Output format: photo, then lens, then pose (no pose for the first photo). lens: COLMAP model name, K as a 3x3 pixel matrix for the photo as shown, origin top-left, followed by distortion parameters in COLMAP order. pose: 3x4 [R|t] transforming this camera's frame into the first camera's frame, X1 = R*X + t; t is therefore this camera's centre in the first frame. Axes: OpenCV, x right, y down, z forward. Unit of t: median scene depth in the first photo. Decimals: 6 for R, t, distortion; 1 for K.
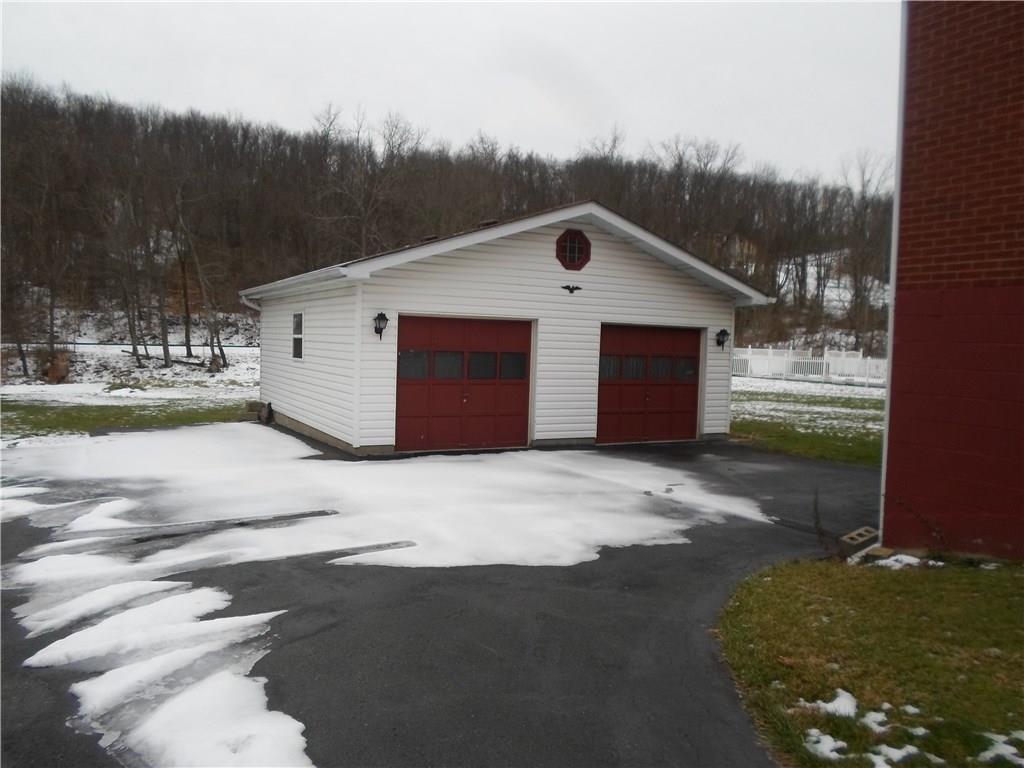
lens RADIAL K [[786.1, 0, 512.8], [0, 786.1, 387.6], [0, 0, 1]] dist [-0.019901, -0.015384]
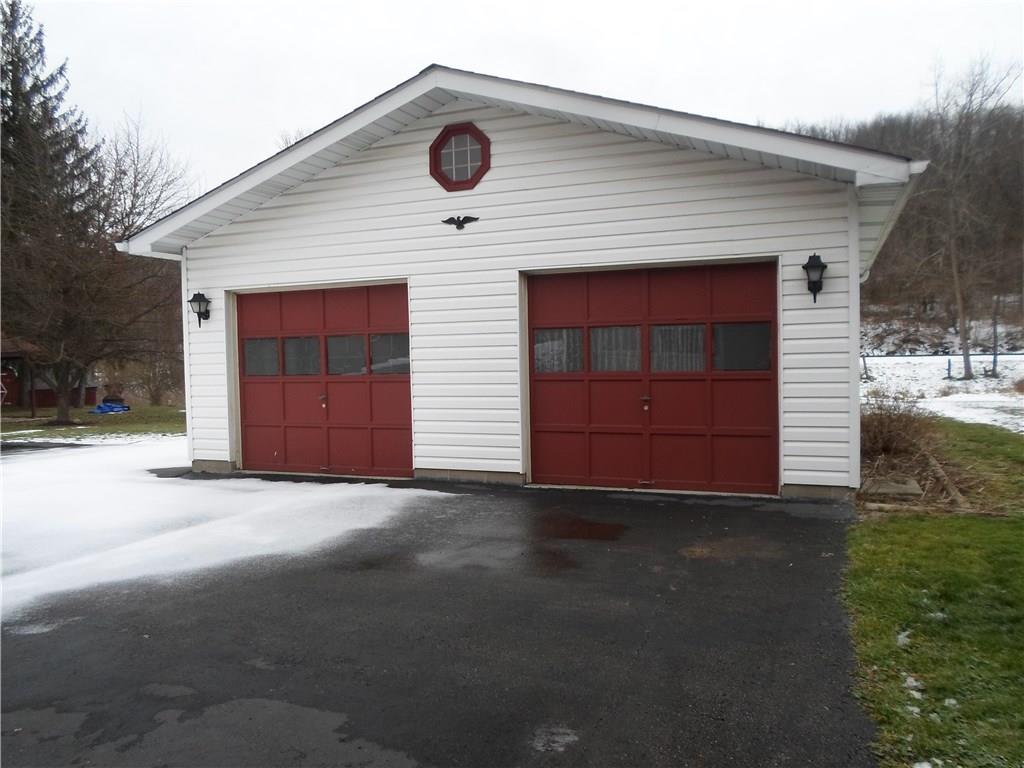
lens RADIAL K [[786.1, 0, 515.7], [0, 786.1, 387.4], [0, 0, 1]] dist [-0.019901, -0.015384]
pose [[0.634914, -0.011110, -0.772503, 0.144229], [-0.004696, 0.999823, -0.018239, 0.003014], [0.772569, 0.015208, 0.634749, 0.166452]]
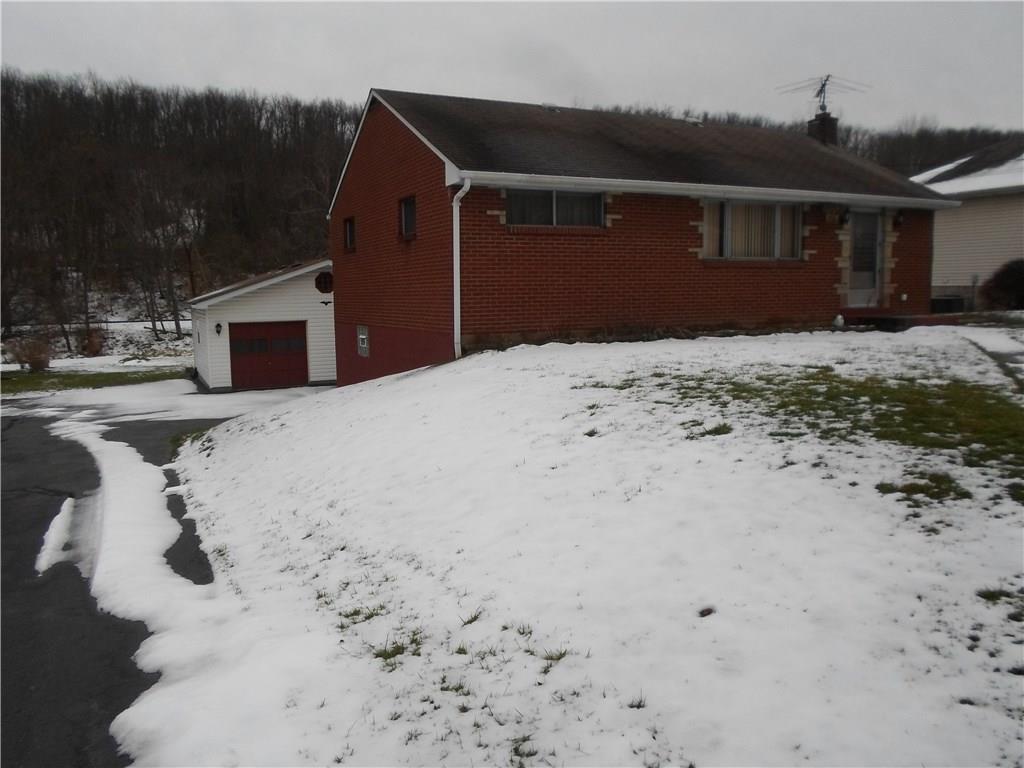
lens RADIAL K [[786.1, 0, 510.6], [0, 786.1, 383.3], [0, 0, 1]] dist [-0.019901, -0.015384]
pose [[0.997771, -0.038554, -0.054468, 0.159358], [0.041612, 0.997554, 0.056168, -0.004596], [0.052169, -0.058309, 0.996934, -0.232605]]
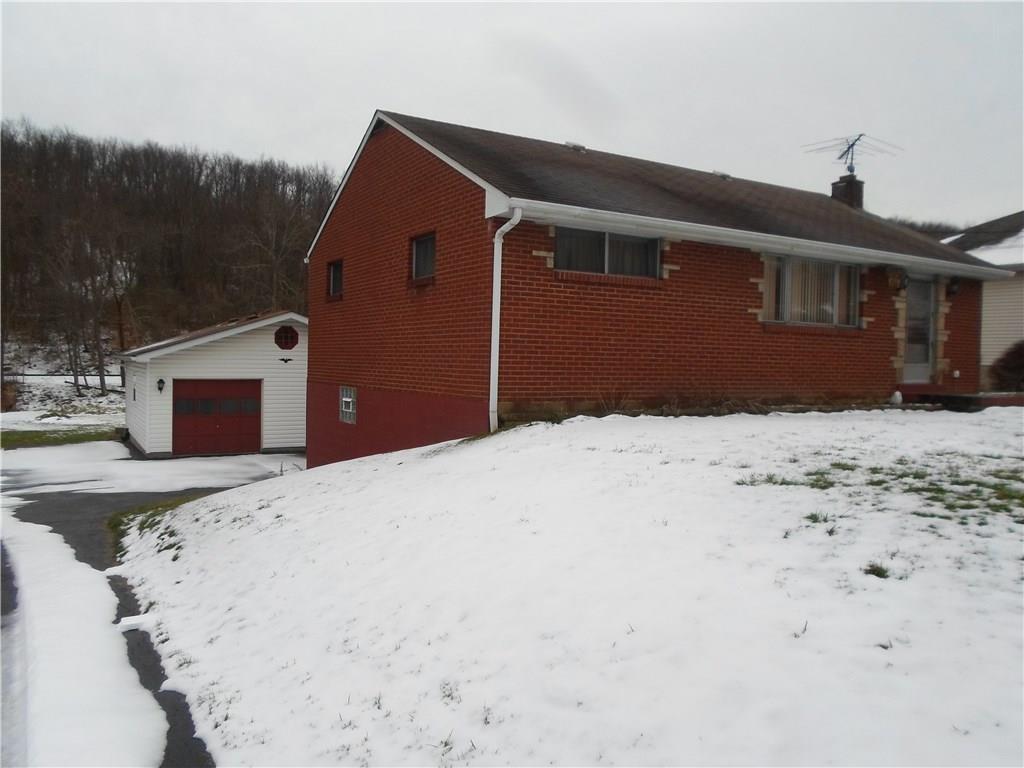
lens RADIAL K [[786.1, 0, 511.0], [0, 786.1, 385.3], [0, 0, 1]] dist [-0.019901, -0.015384]
pose [[0.999338, -0.011437, 0.034534, 0.129428], [0.012310, 0.999607, -0.025175, -0.005562], [-0.034232, 0.025583, 0.999086, -0.186956]]
